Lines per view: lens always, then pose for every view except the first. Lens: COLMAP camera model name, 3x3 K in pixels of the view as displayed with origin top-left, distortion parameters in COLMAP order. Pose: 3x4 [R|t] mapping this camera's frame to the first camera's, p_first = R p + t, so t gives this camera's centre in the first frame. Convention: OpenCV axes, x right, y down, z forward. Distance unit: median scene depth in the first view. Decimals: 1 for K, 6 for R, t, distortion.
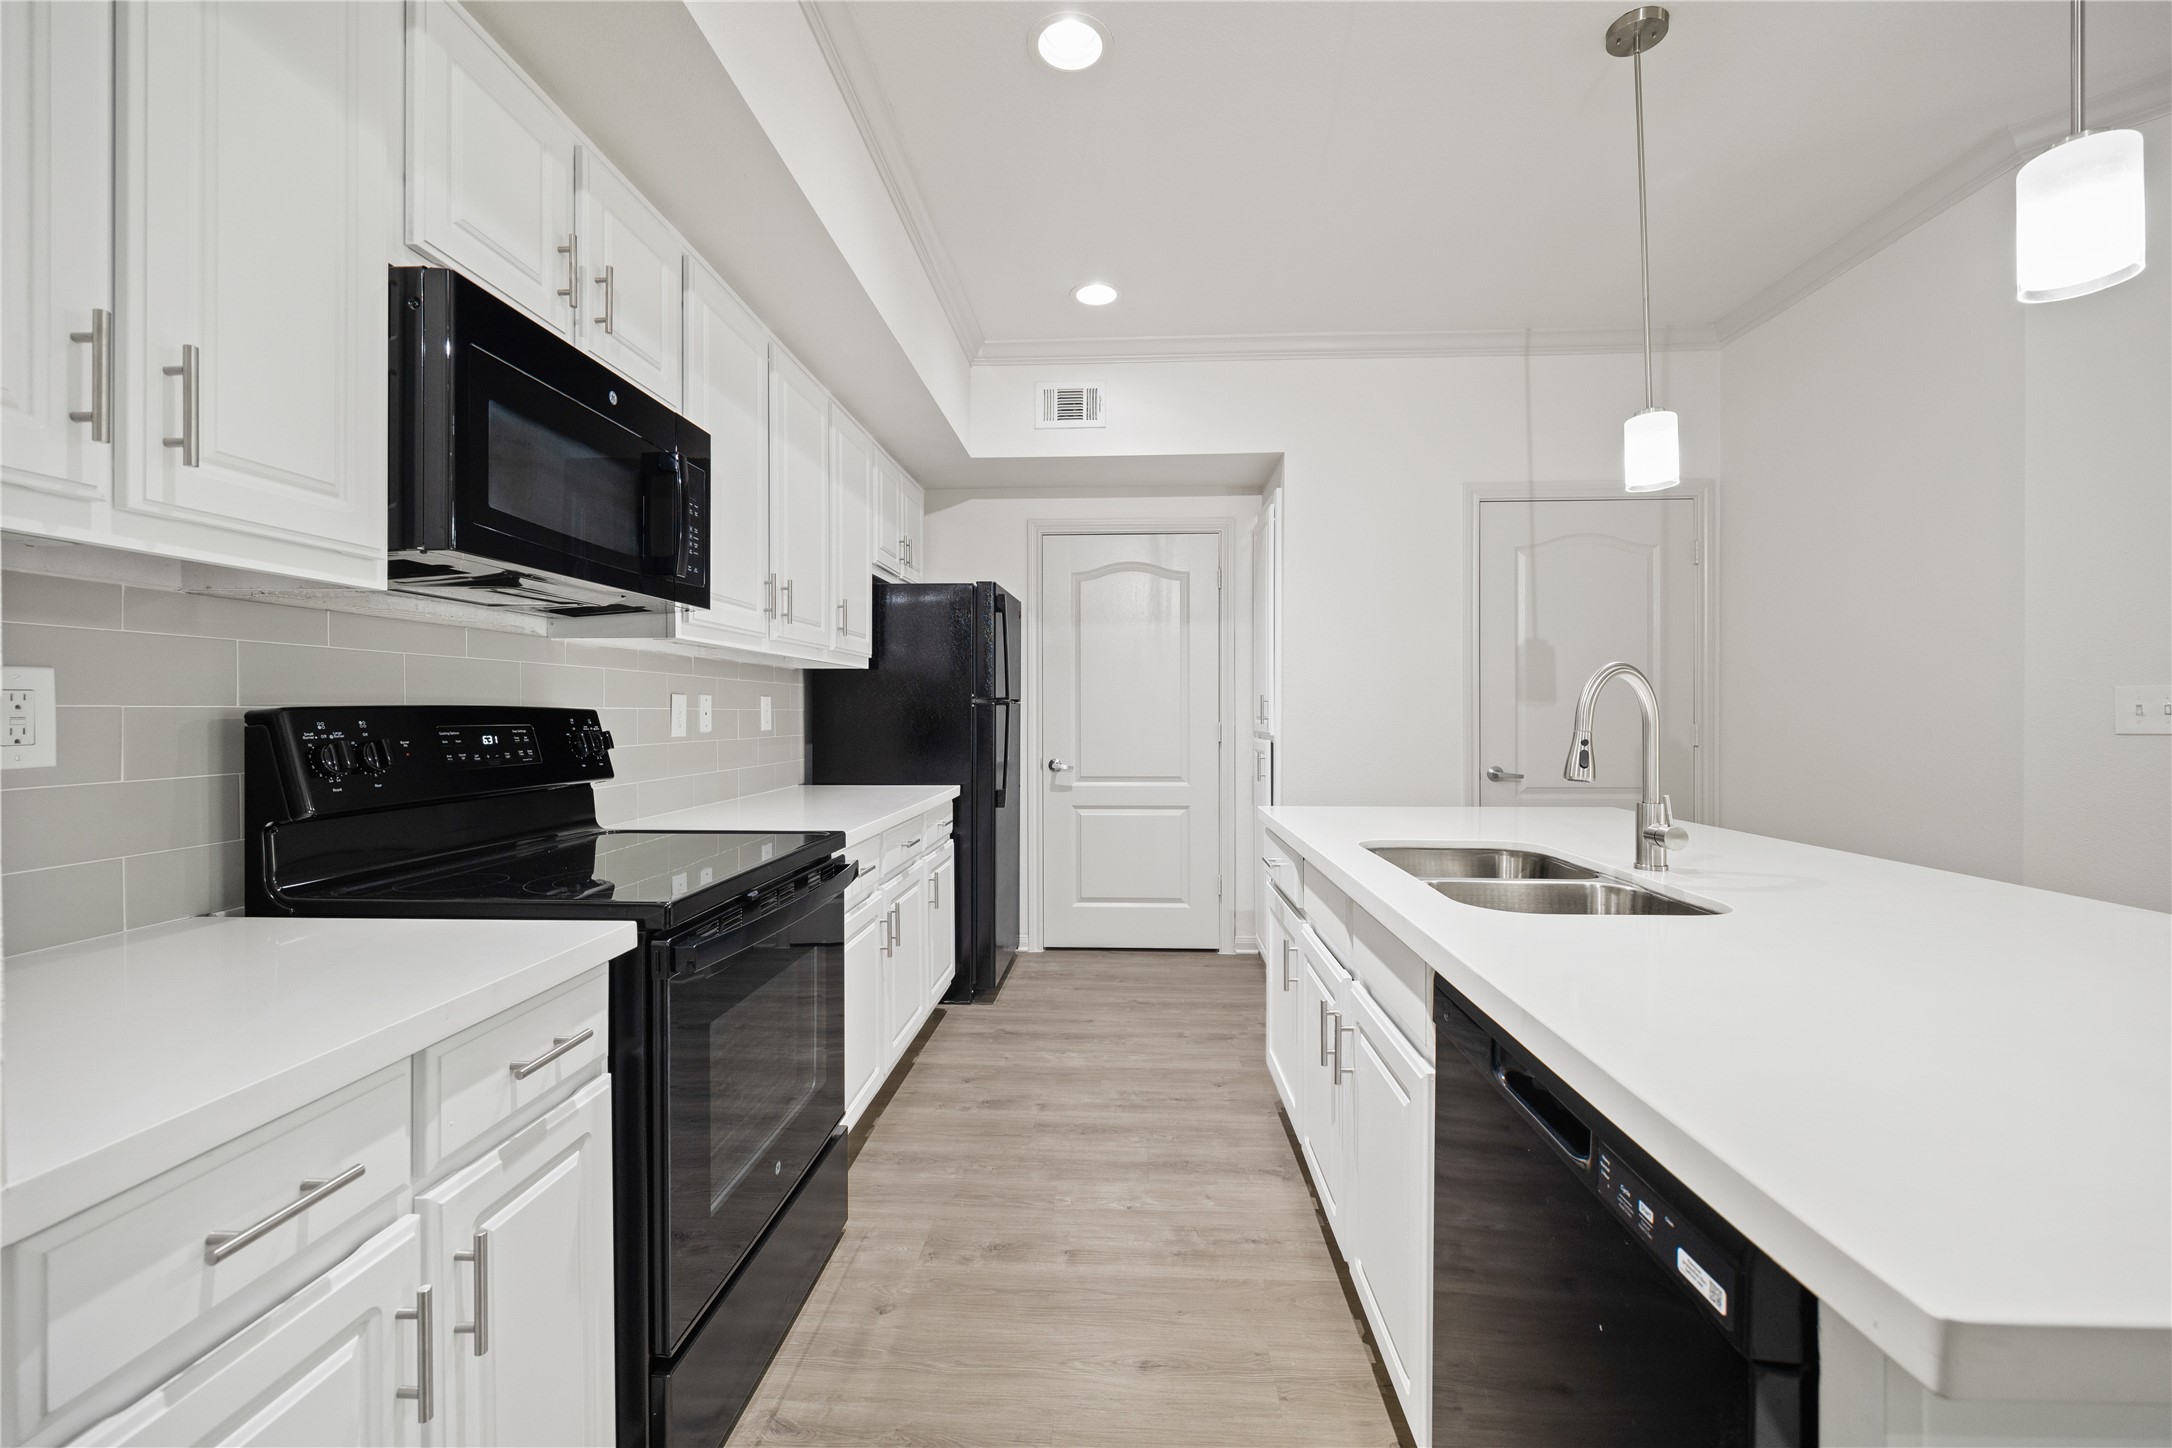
lens RADIAL K [[862.4, 0, 1088.1], [0, 862.4, 715.7], [0, 0, 1]] dist [-0.004693, -0.000305]
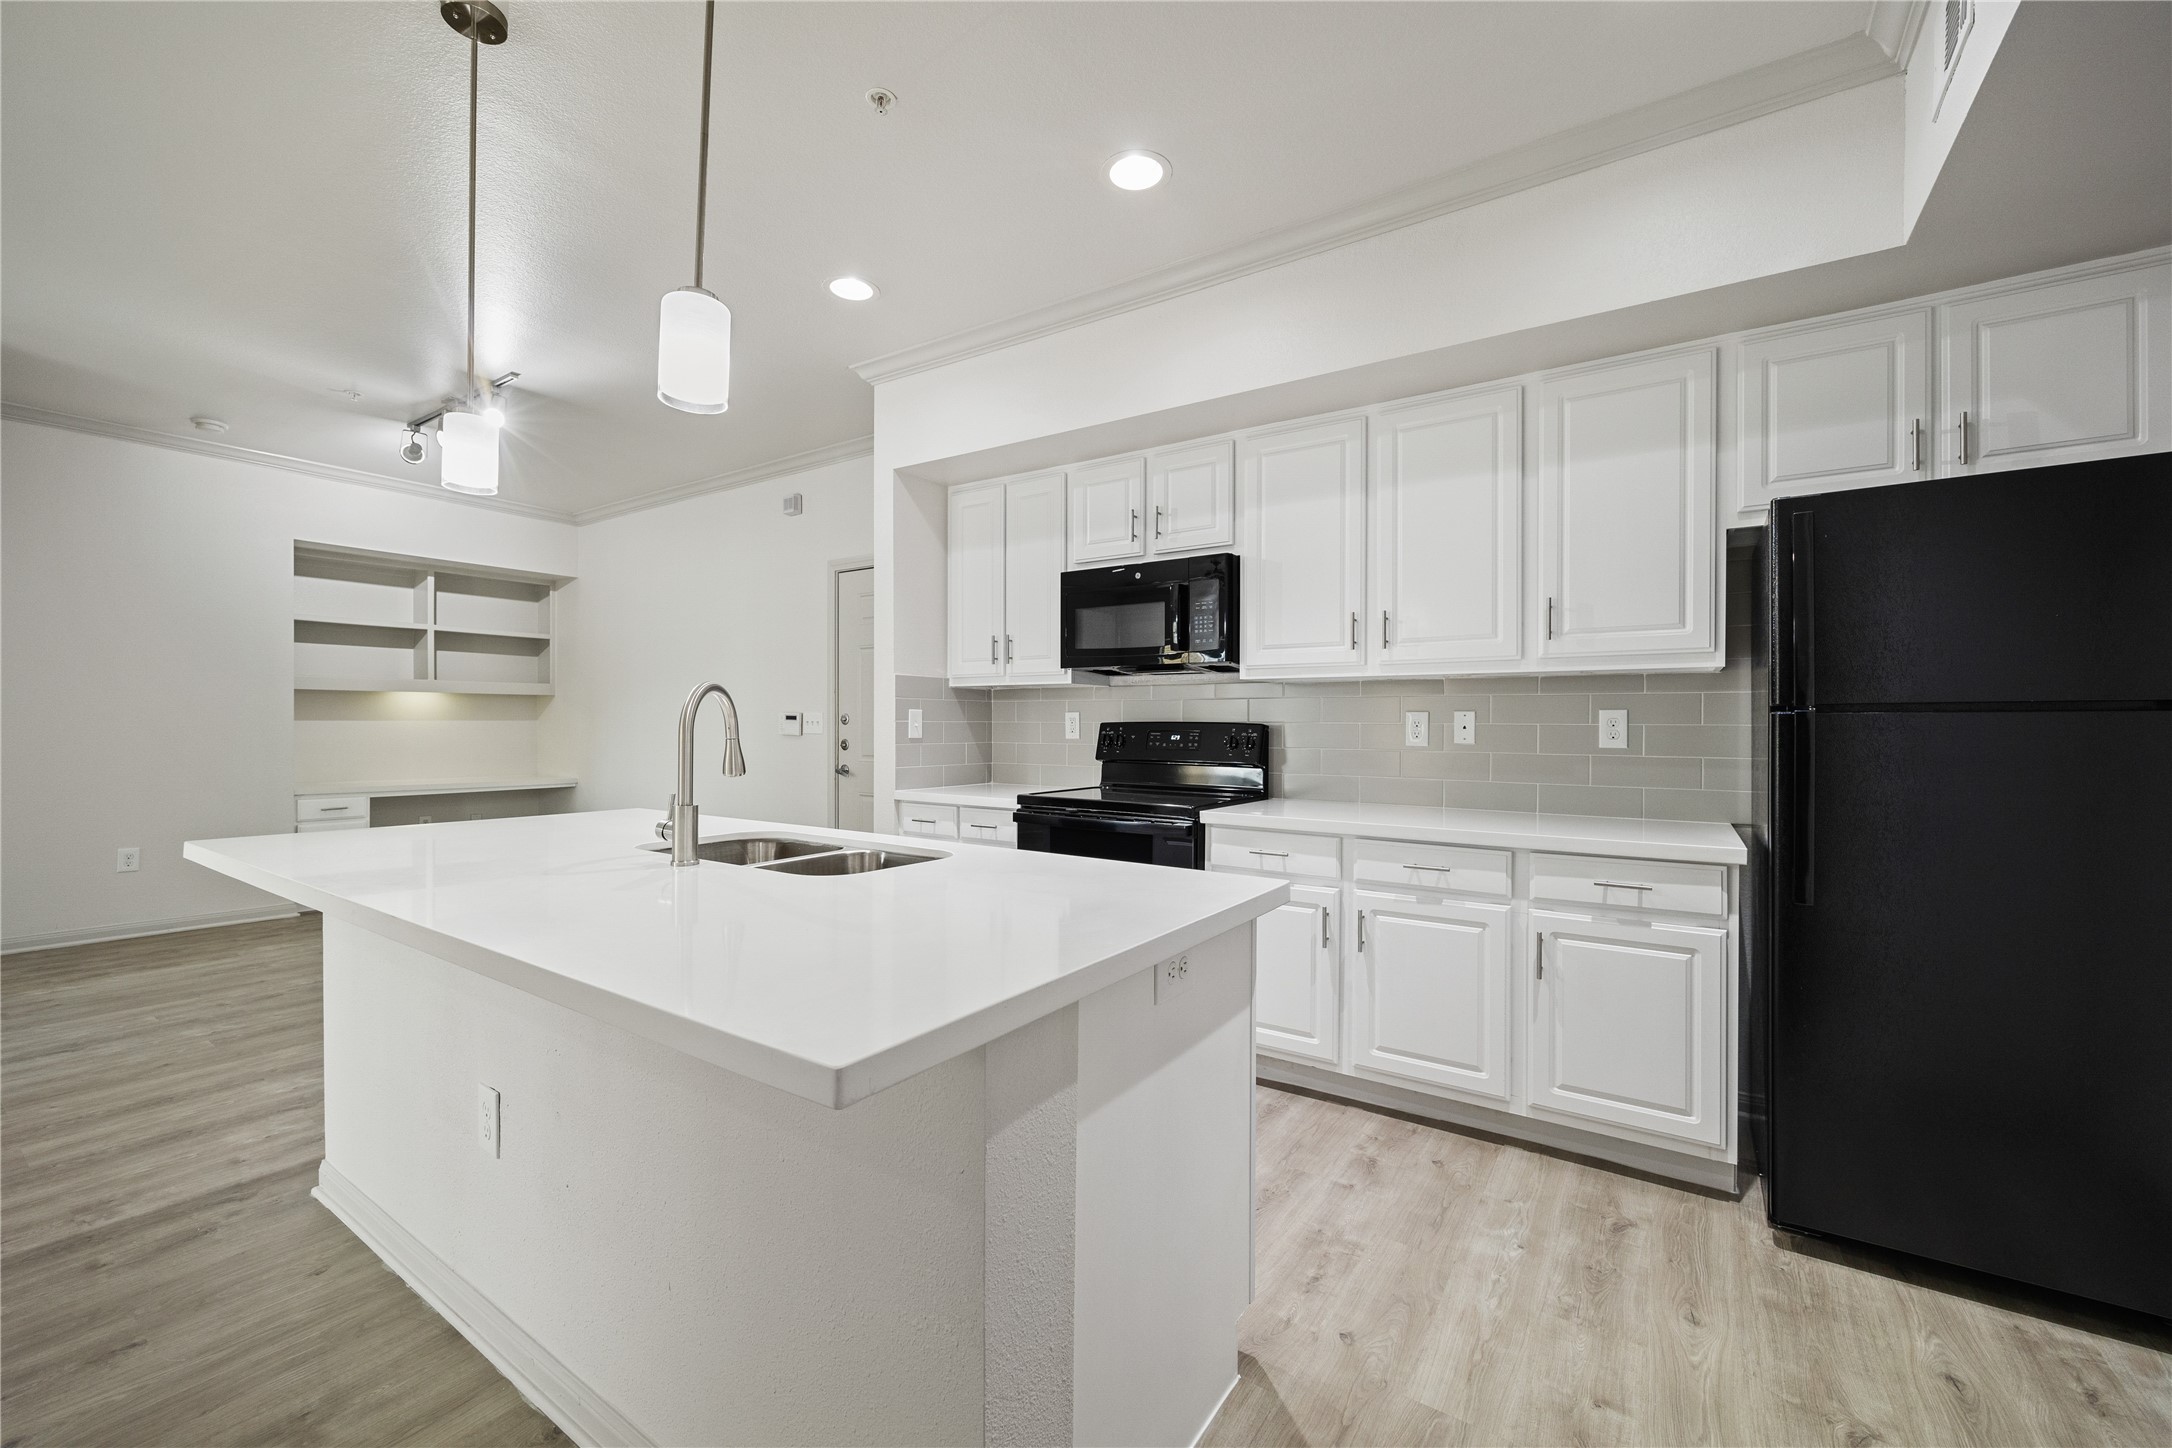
lens RADIAL K [[862.4, 0, 1088.6], [0, 862.4, 720.9], [0, 0, 1]] dist [-0.004693, -0.000305]
pose [[-0.514437, -0.003296, -0.857522, 0.722739], [-0.006675, 0.999978, 0.000161, -0.006751], [0.857502, 0.005806, -0.514448, 1.082018]]
